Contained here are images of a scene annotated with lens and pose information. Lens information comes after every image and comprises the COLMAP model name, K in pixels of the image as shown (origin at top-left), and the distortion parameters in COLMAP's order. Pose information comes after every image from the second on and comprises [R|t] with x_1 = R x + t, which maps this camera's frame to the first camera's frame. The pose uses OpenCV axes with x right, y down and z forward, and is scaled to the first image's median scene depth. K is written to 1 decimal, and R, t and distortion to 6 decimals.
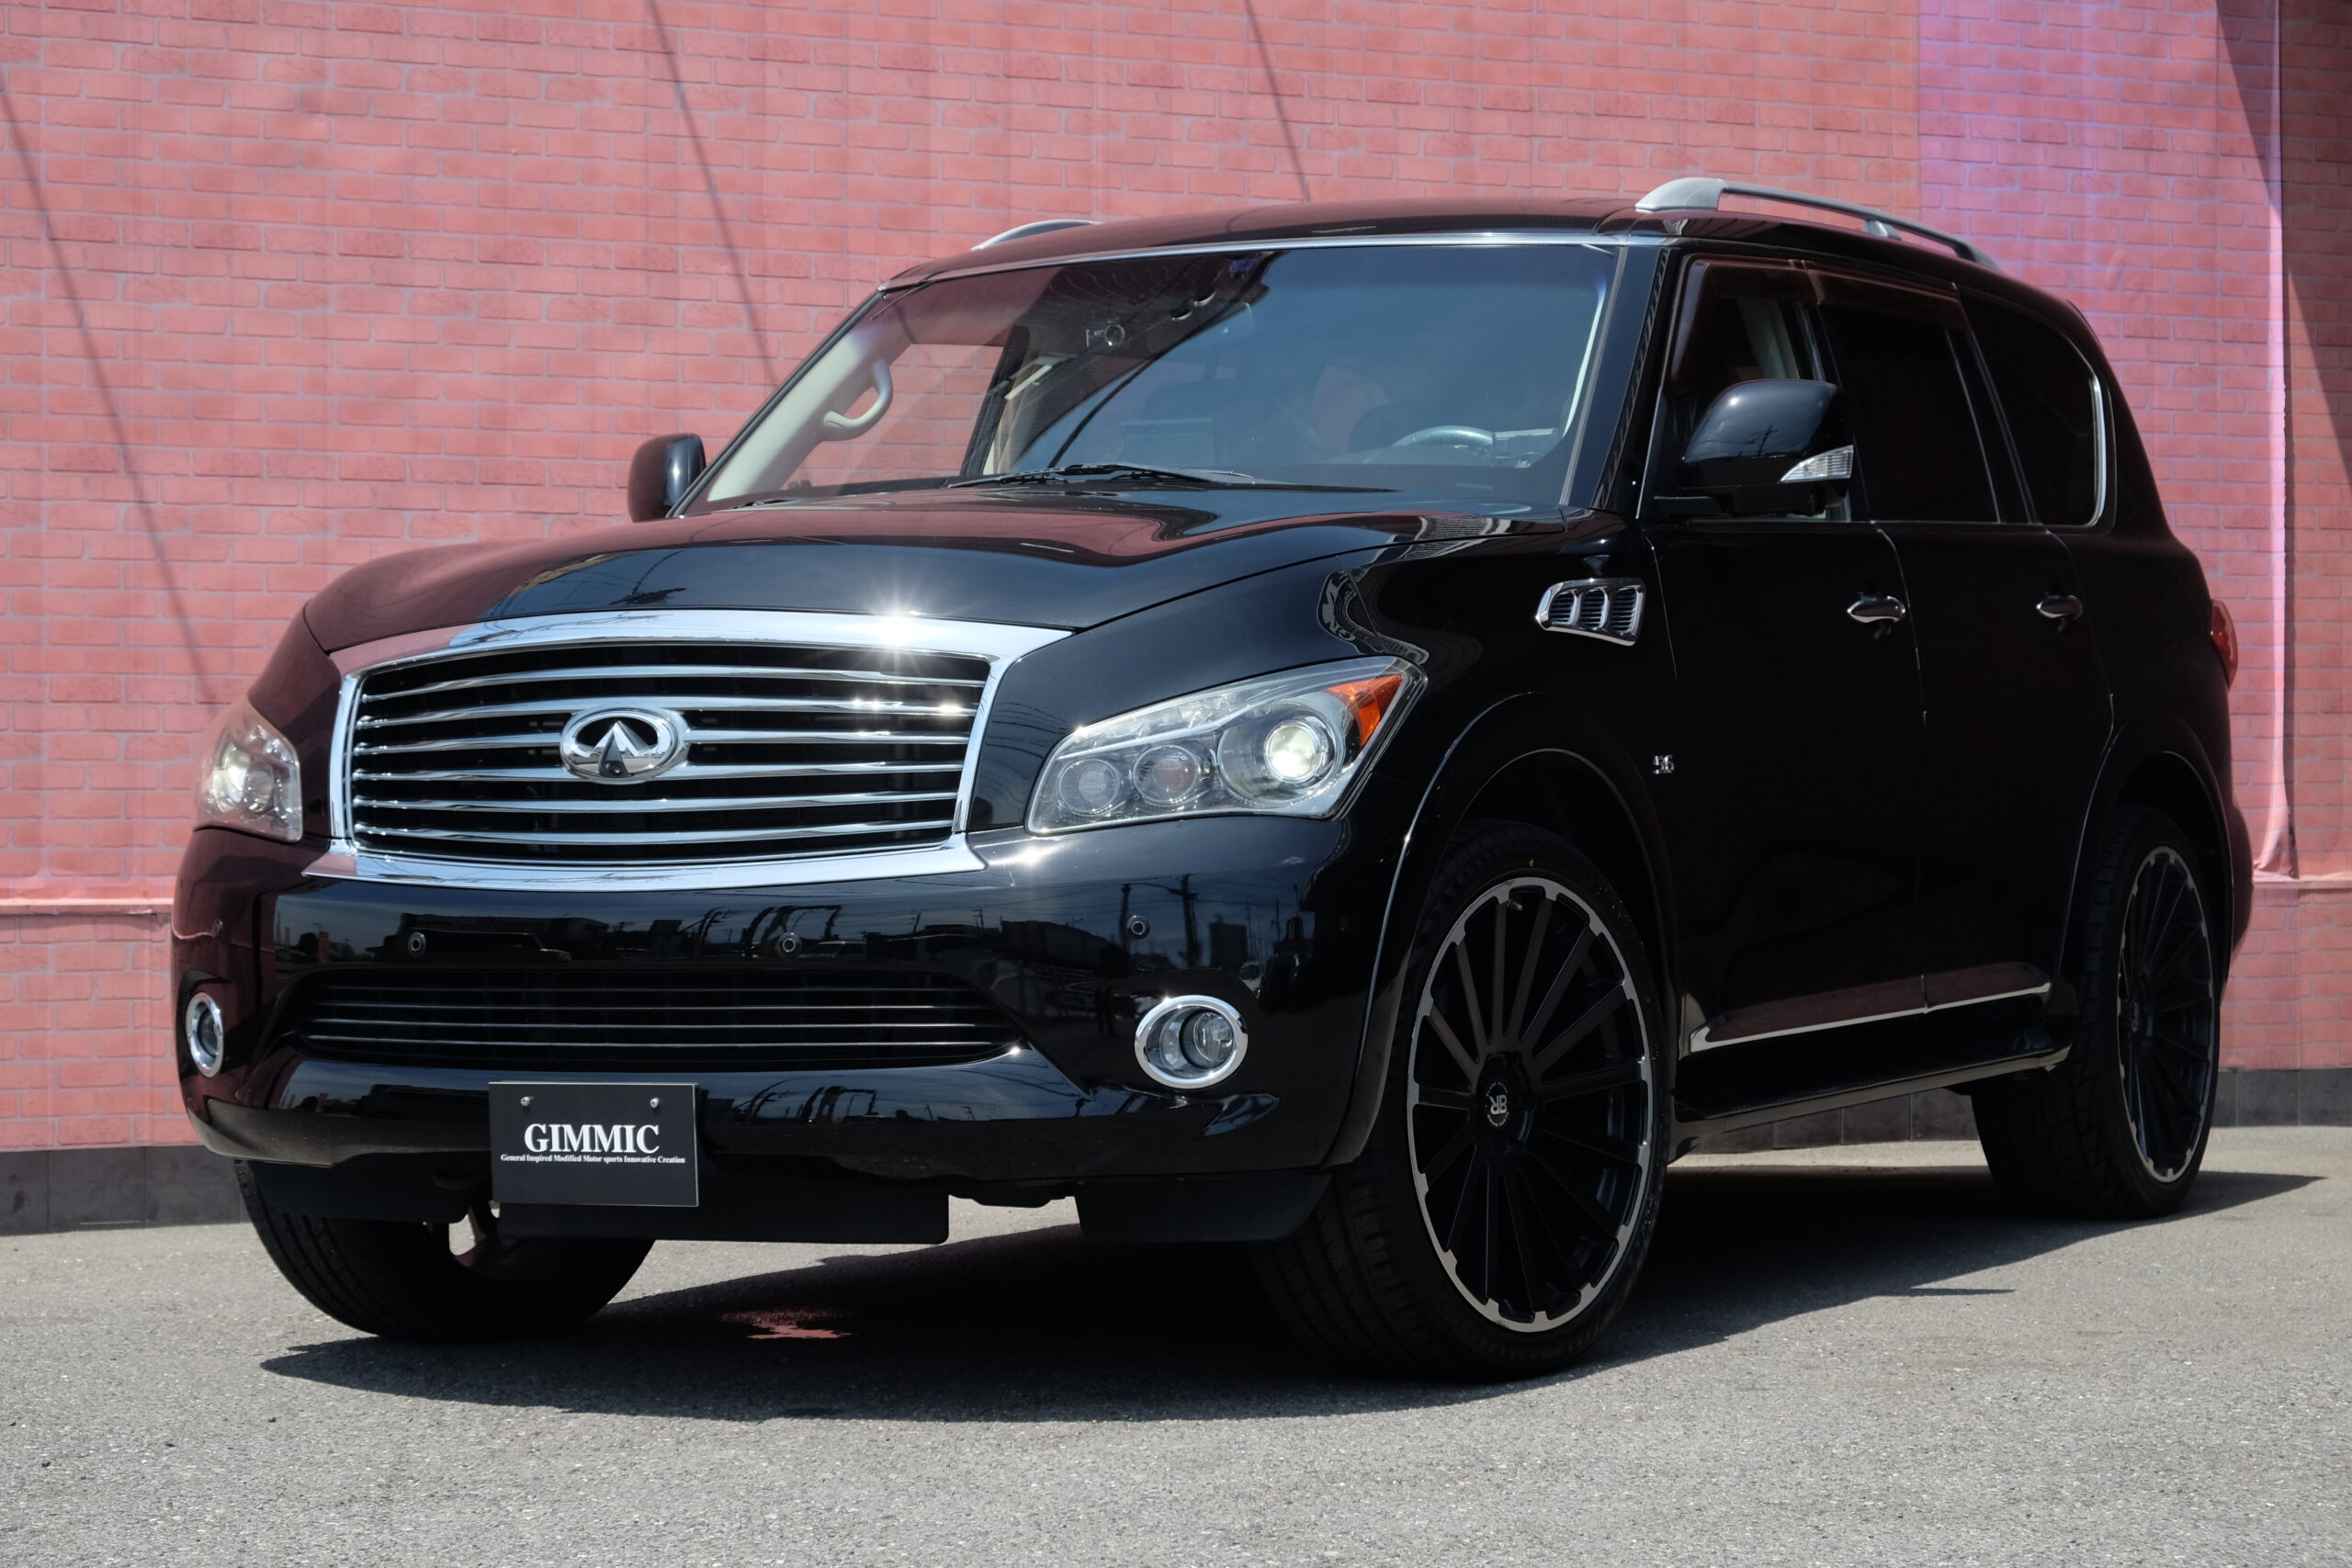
lens RADIAL K [[5526.1, 0, 1176.0], [0, 5526.1, 784.0], [0, 0, 1]] dist [0.015492, 1.008705]
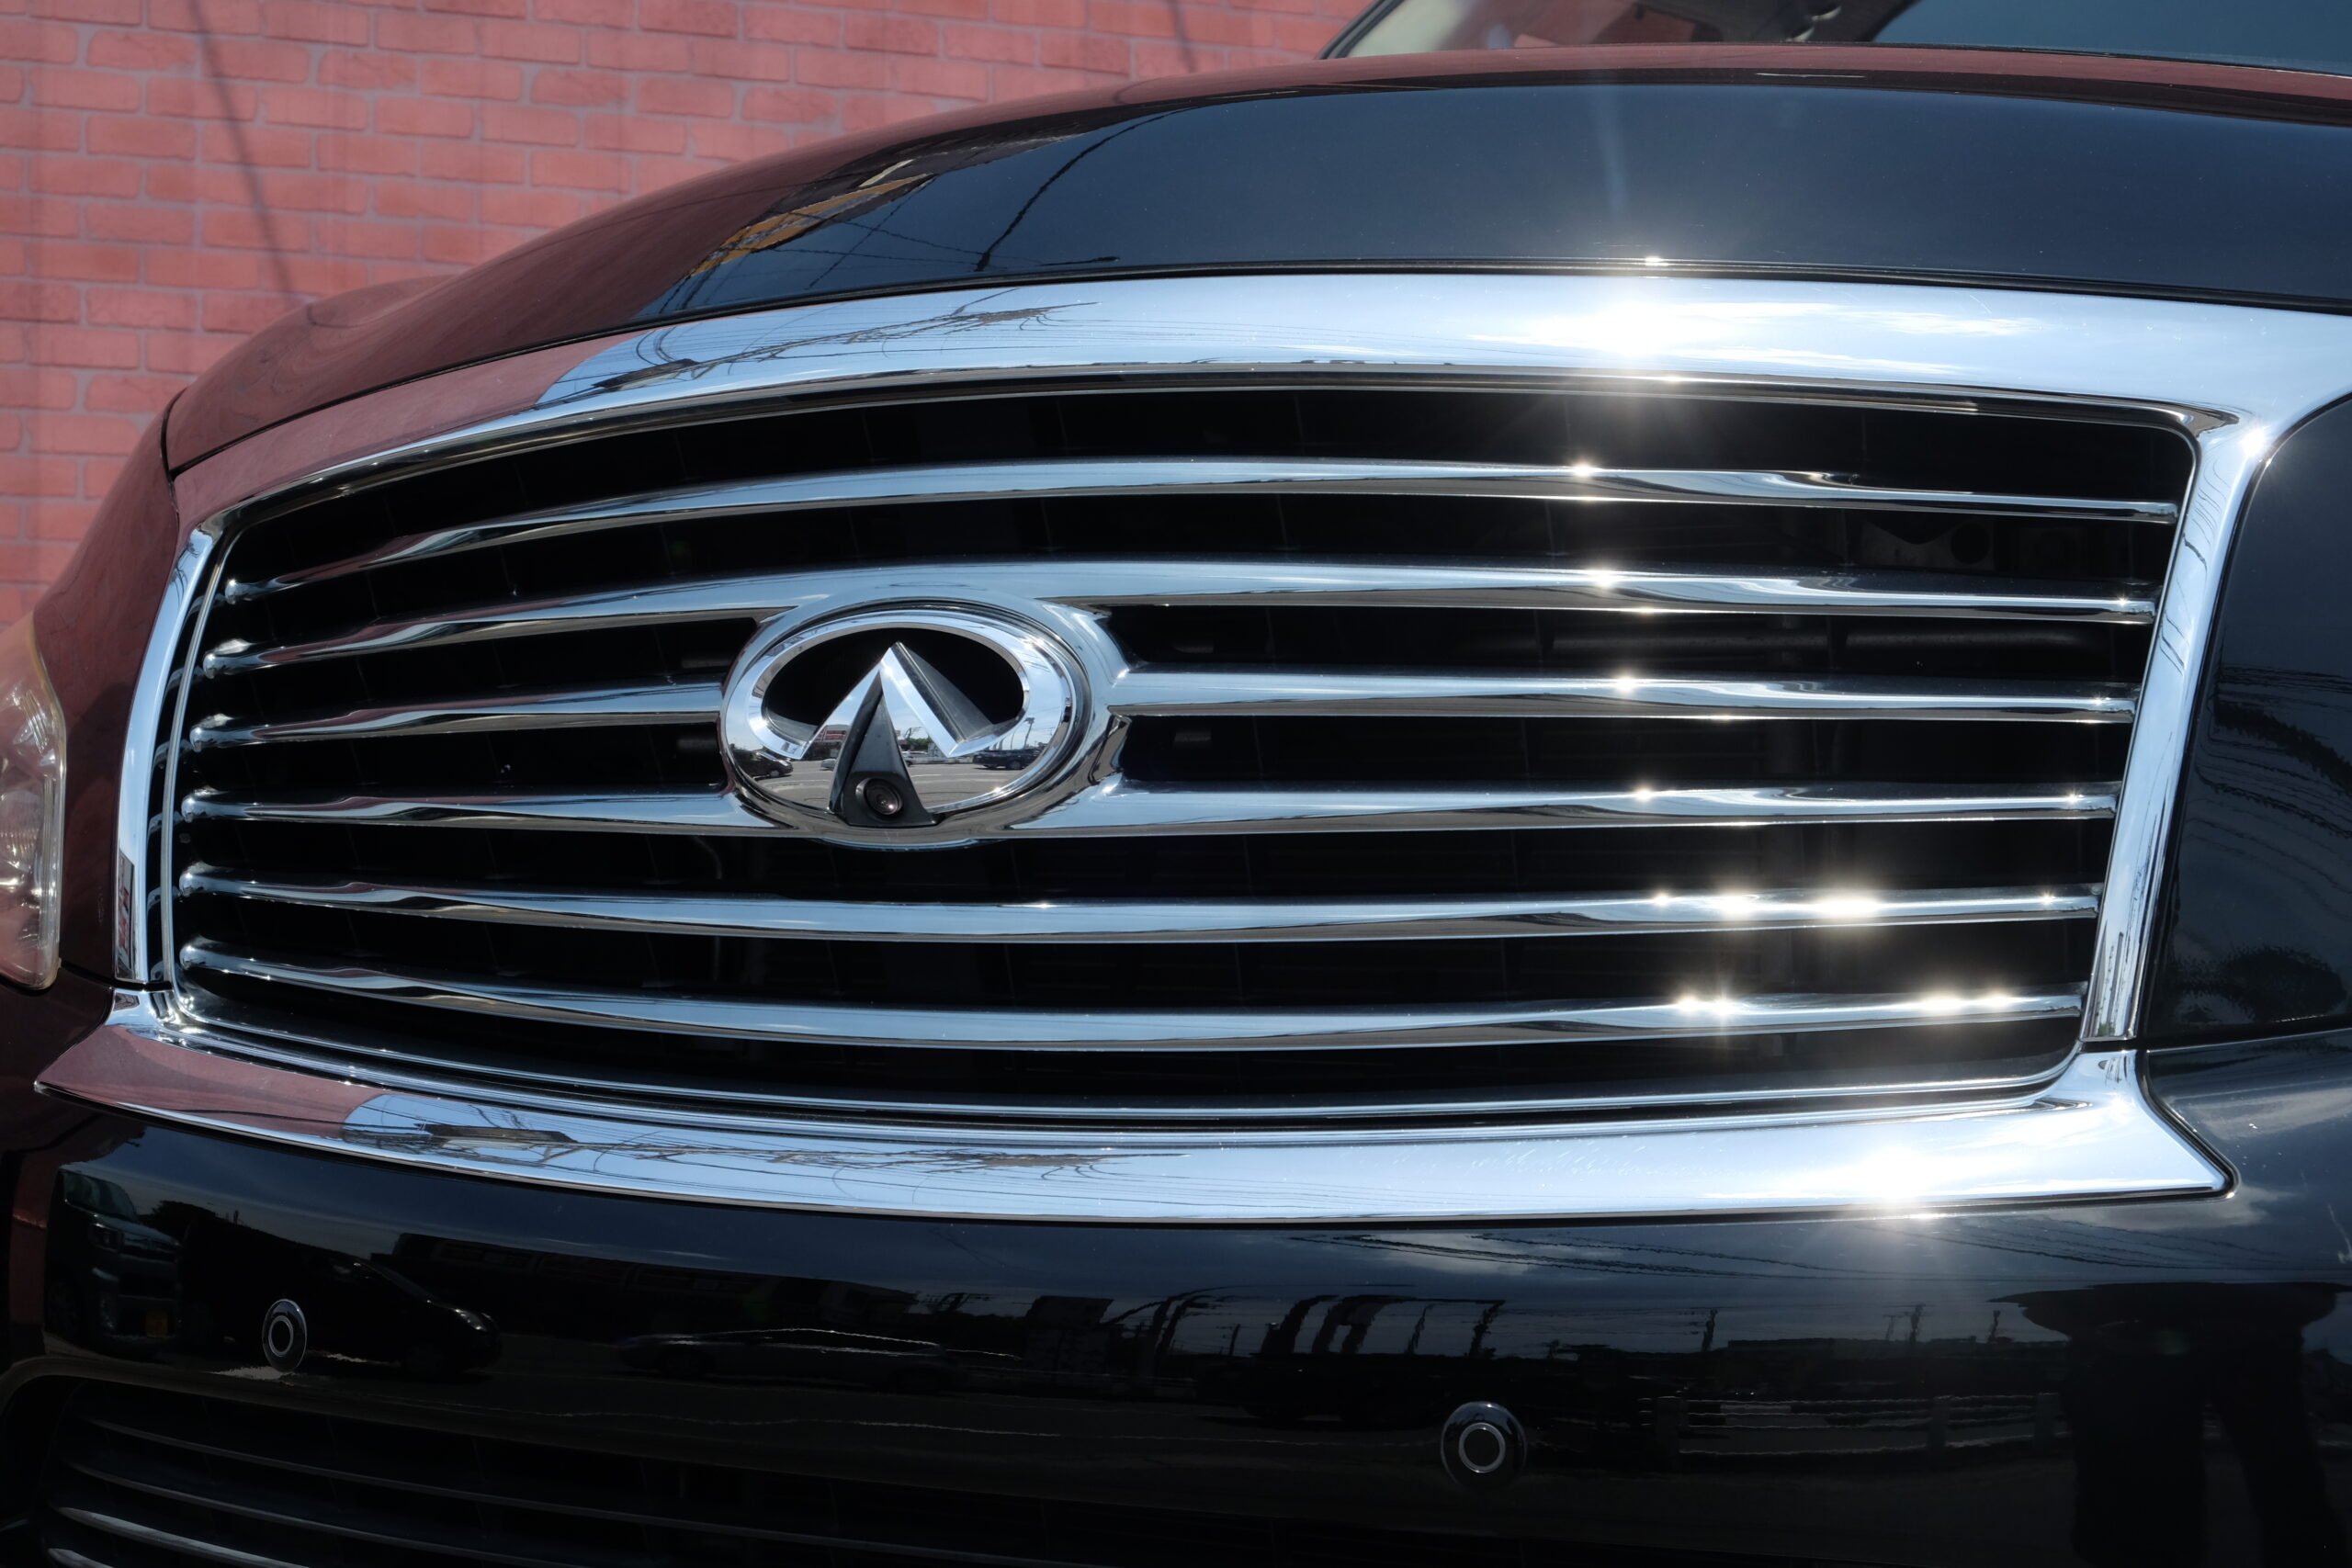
lens RADIAL K [[3885.9, 0, 1146.1], [0, 3885.9, 788.5], [0, 0, 1]] dist [-0.000720, 0.070256]
pose [[0.996160, 0.009547, -0.087027, -0.046602], [-0.009390, 0.999953, 0.002222, -0.002685], [0.087045, -0.001396, 0.996203, 0.536547]]
